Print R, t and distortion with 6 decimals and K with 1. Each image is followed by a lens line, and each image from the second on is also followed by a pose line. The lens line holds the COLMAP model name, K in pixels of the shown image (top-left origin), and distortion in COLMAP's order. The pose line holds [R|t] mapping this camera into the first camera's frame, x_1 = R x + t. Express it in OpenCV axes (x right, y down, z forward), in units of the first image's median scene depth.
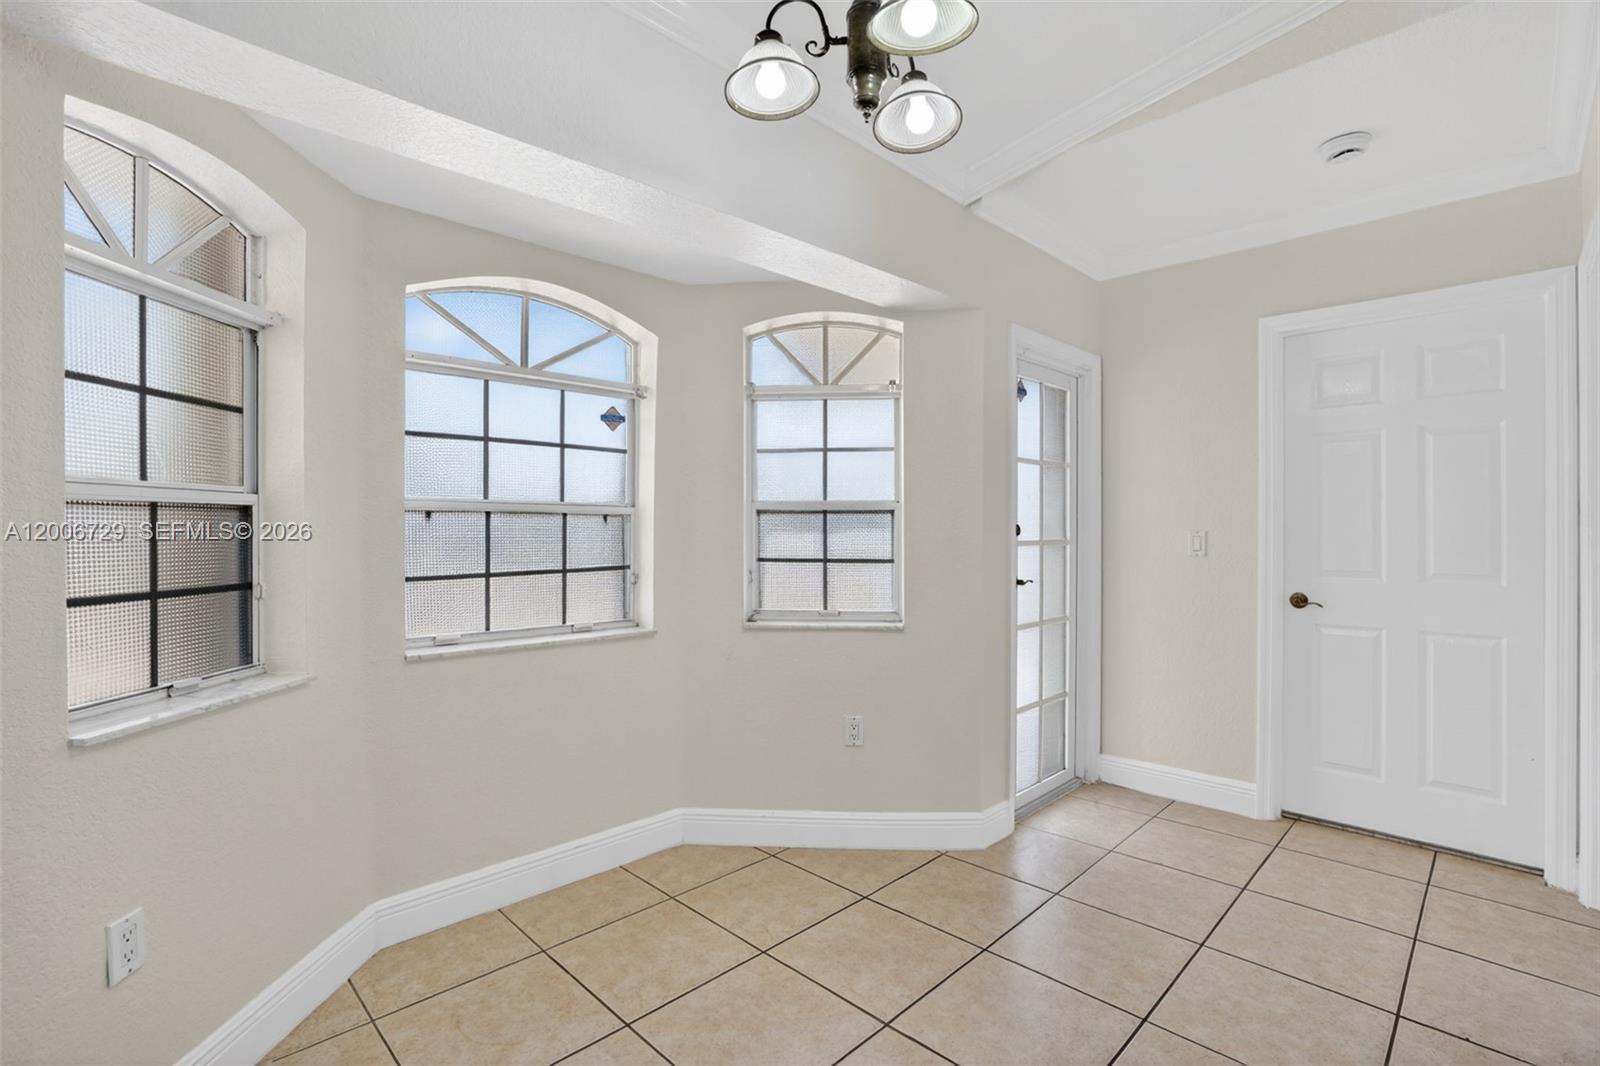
lens RADIAL K [[741.0, 0, 808.9], [0, 741.0, 529.2], [0, 0, 1]] dist [-0.042297, 0.004788]
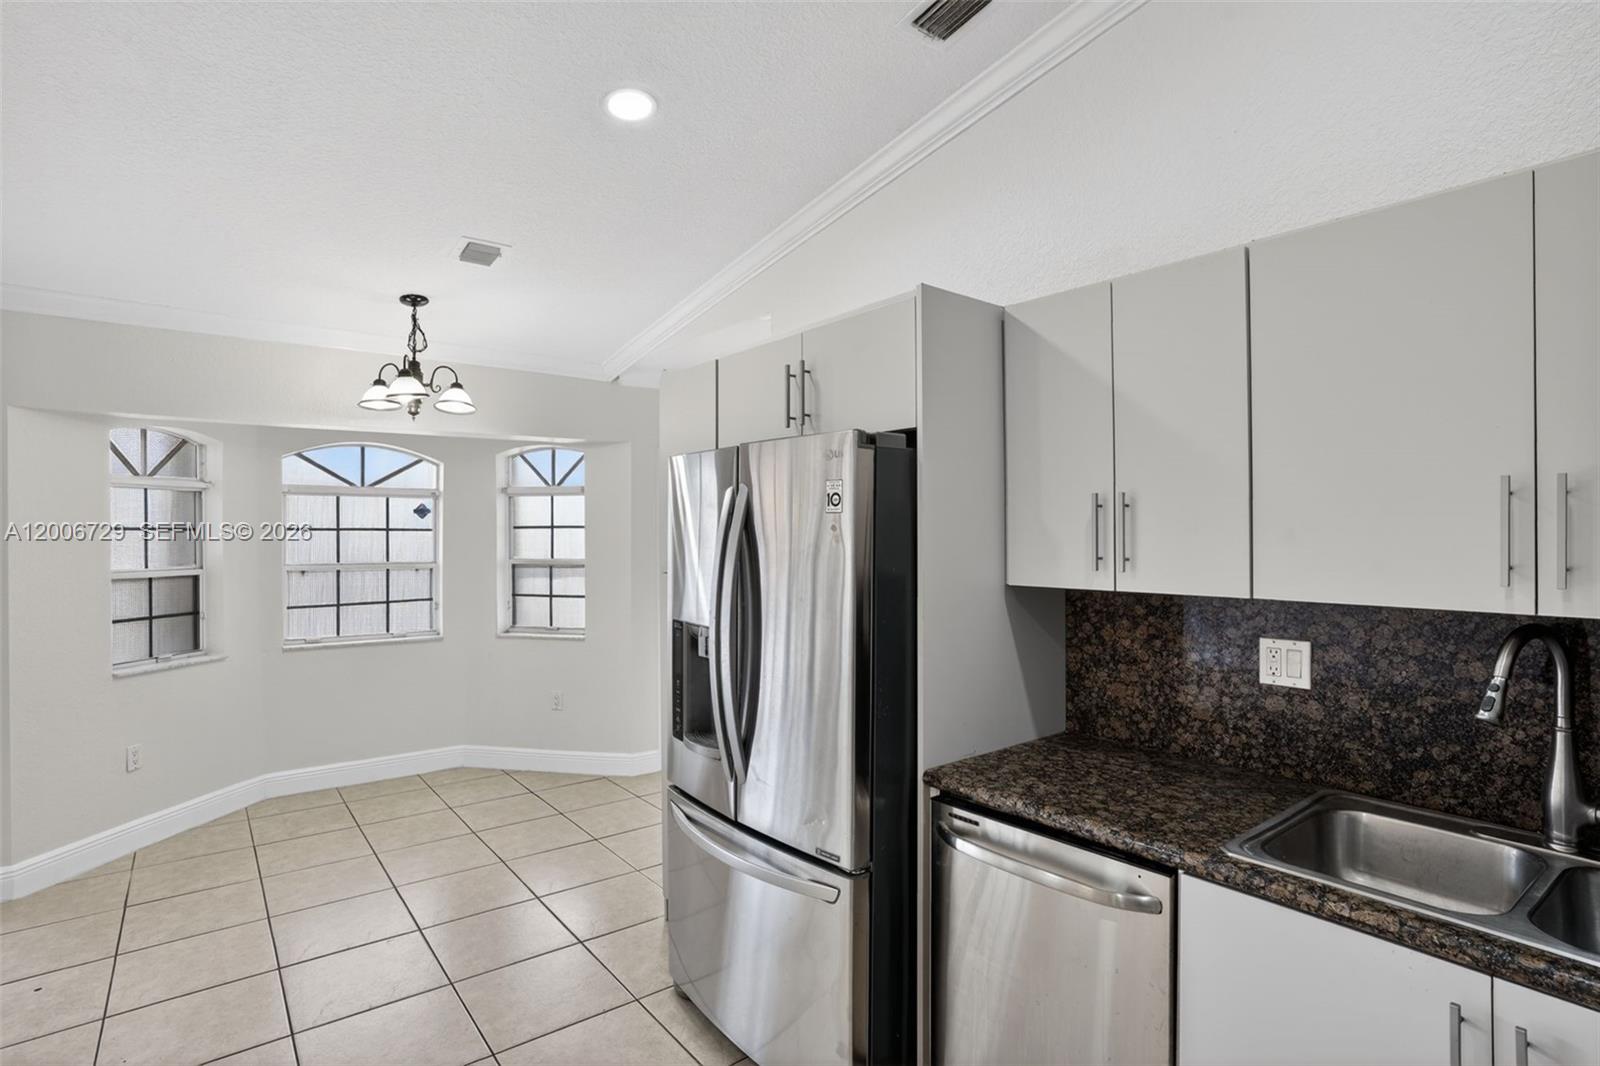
lens RADIAL K [[801.5, 0, 798.5], [0, 801.5, 533.6], [0, 0, 1]] dist [-0.027866, 0.004584]
pose [[0.990867, -0.001107, -0.134842, 0.900034], [0.001407, 0.999997, 0.002134, -0.109225], [0.134839, -0.002304, 0.990865, -0.743231]]
